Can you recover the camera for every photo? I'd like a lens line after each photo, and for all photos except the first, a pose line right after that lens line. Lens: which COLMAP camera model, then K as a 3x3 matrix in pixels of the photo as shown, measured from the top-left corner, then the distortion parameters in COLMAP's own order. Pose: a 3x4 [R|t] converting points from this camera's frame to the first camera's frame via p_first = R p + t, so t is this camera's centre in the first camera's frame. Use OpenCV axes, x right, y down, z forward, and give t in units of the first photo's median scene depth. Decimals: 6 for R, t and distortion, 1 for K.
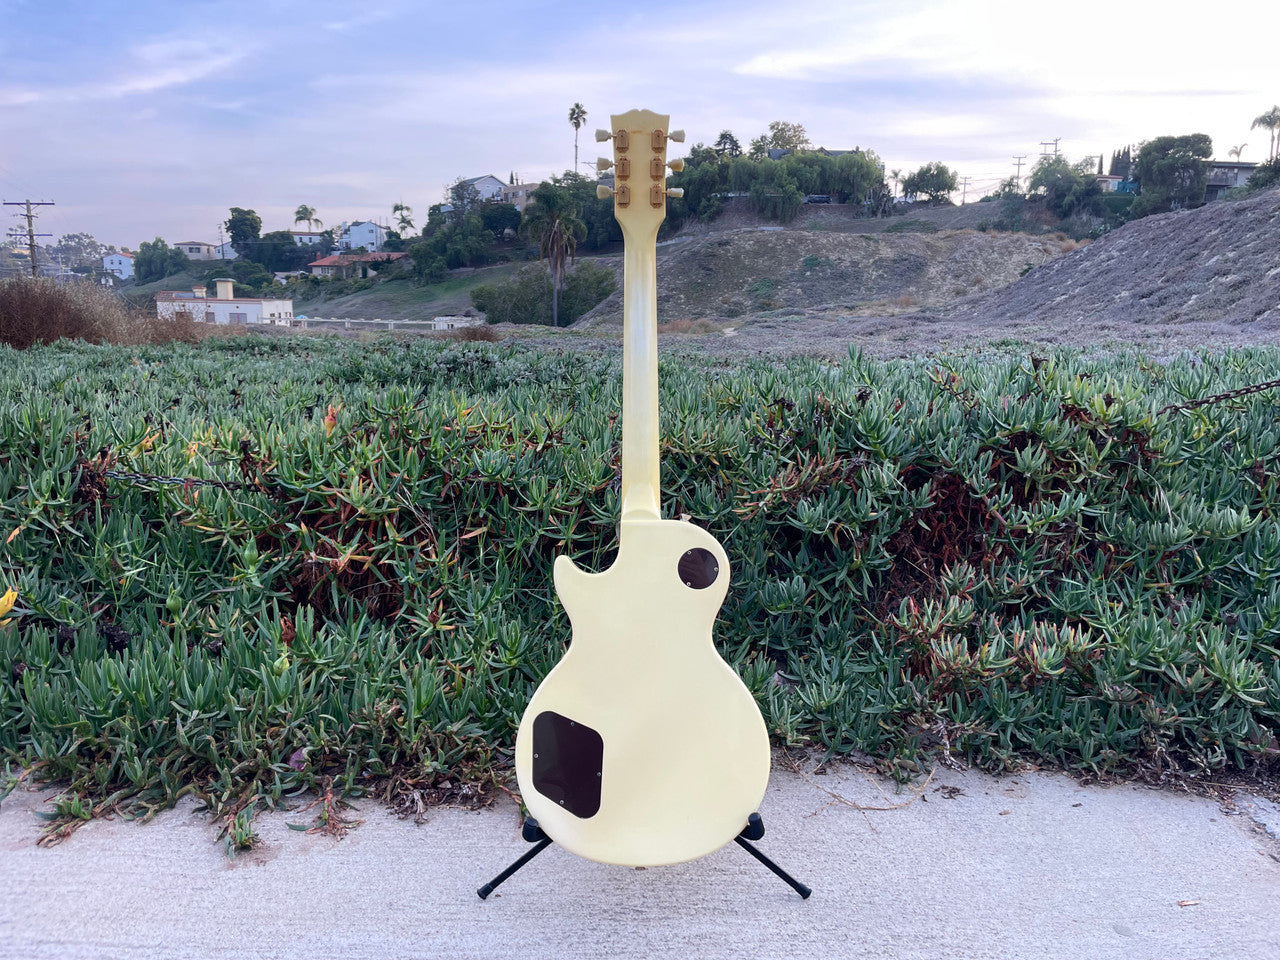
lens RADIAL K [[969.9, 0, 649.7], [0, 969.9, 471.4], [0, 0, 1]] dist [0.076960, -0.110167]
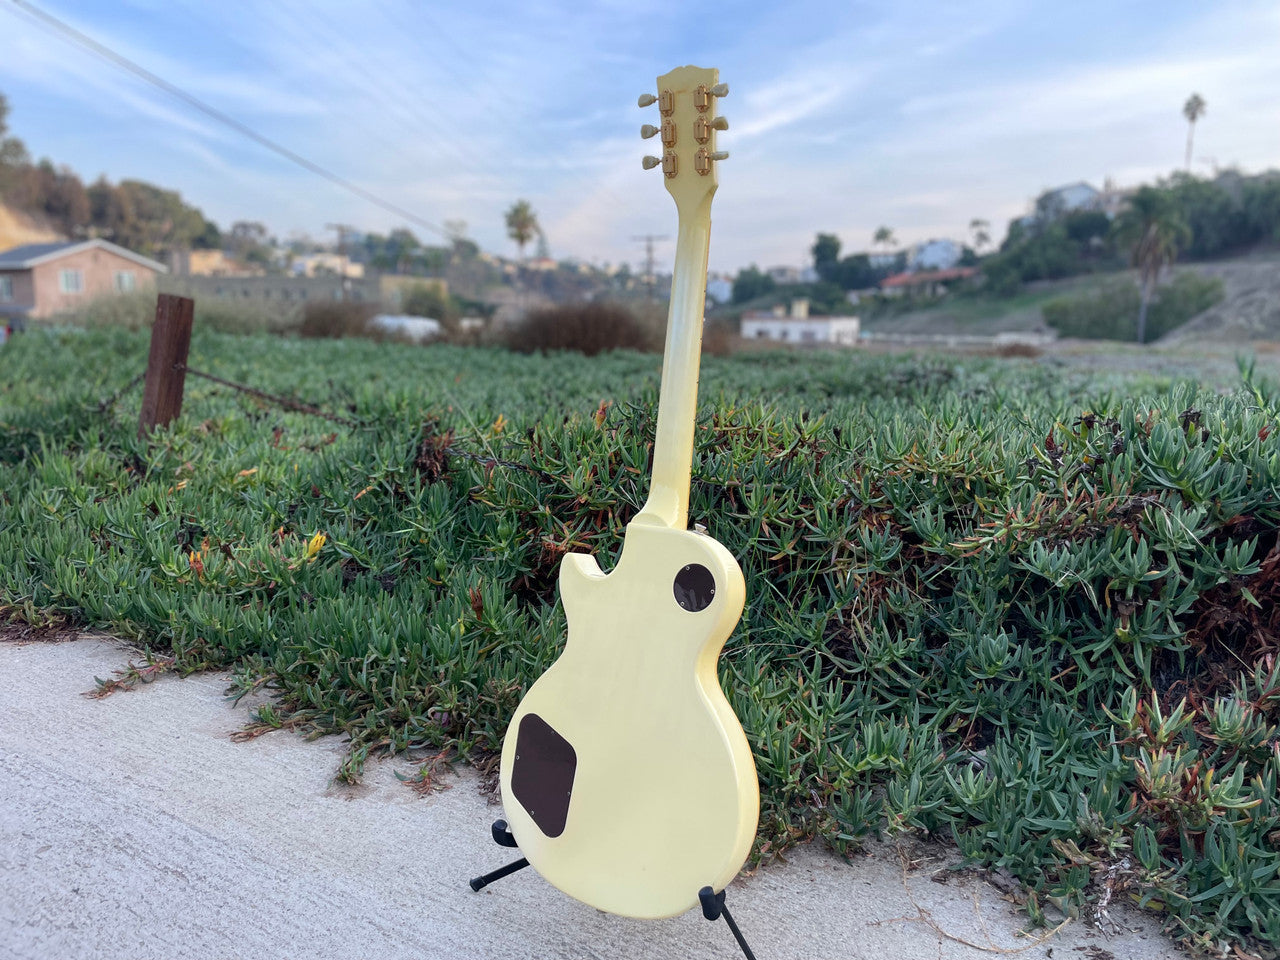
lens RADIAL K [[969.9, 0, 641.0], [0, 969.9, 468.0], [0, 0, 1]] dist [0.076960, -0.110167]
pose [[0.843959, 0.078747, -0.530596, 0.289506], [-0.089869, 0.995942, 0.004865, -0.003640], [0.528826, 0.043578, 0.847611, 0.149376]]
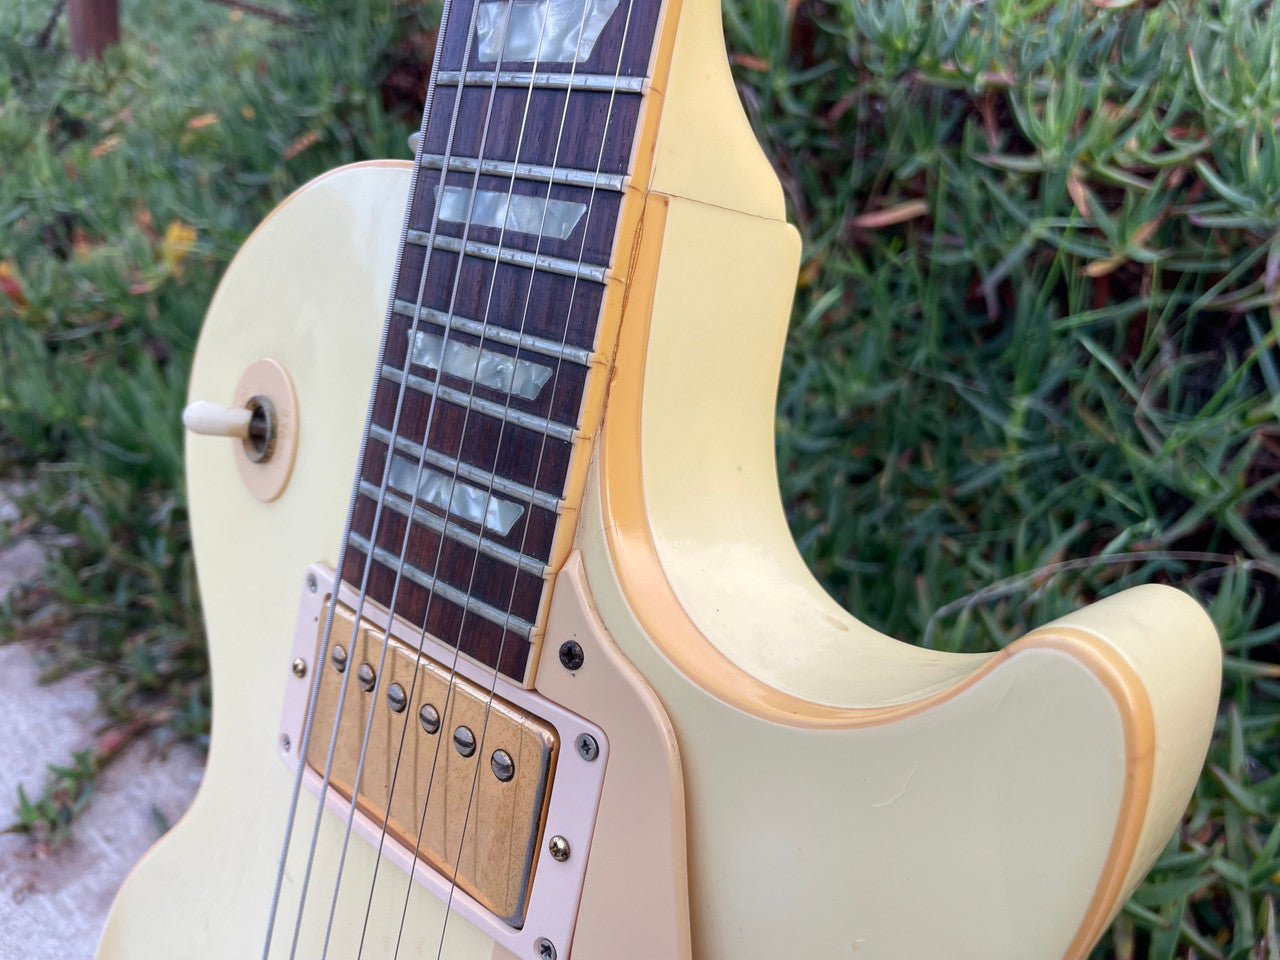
lens RADIAL K [[1042.0, 0, 662.7], [0, 1042.0, 444.1], [0, 0, 1]] dist [0.062022, -0.085476]
pose [[0.751155, 0.245199, -0.612898, 0.045347], [-0.052204, 0.947613, 0.315126, 0.021118], [0.658058, -0.204713, 0.724605, 0.601761]]
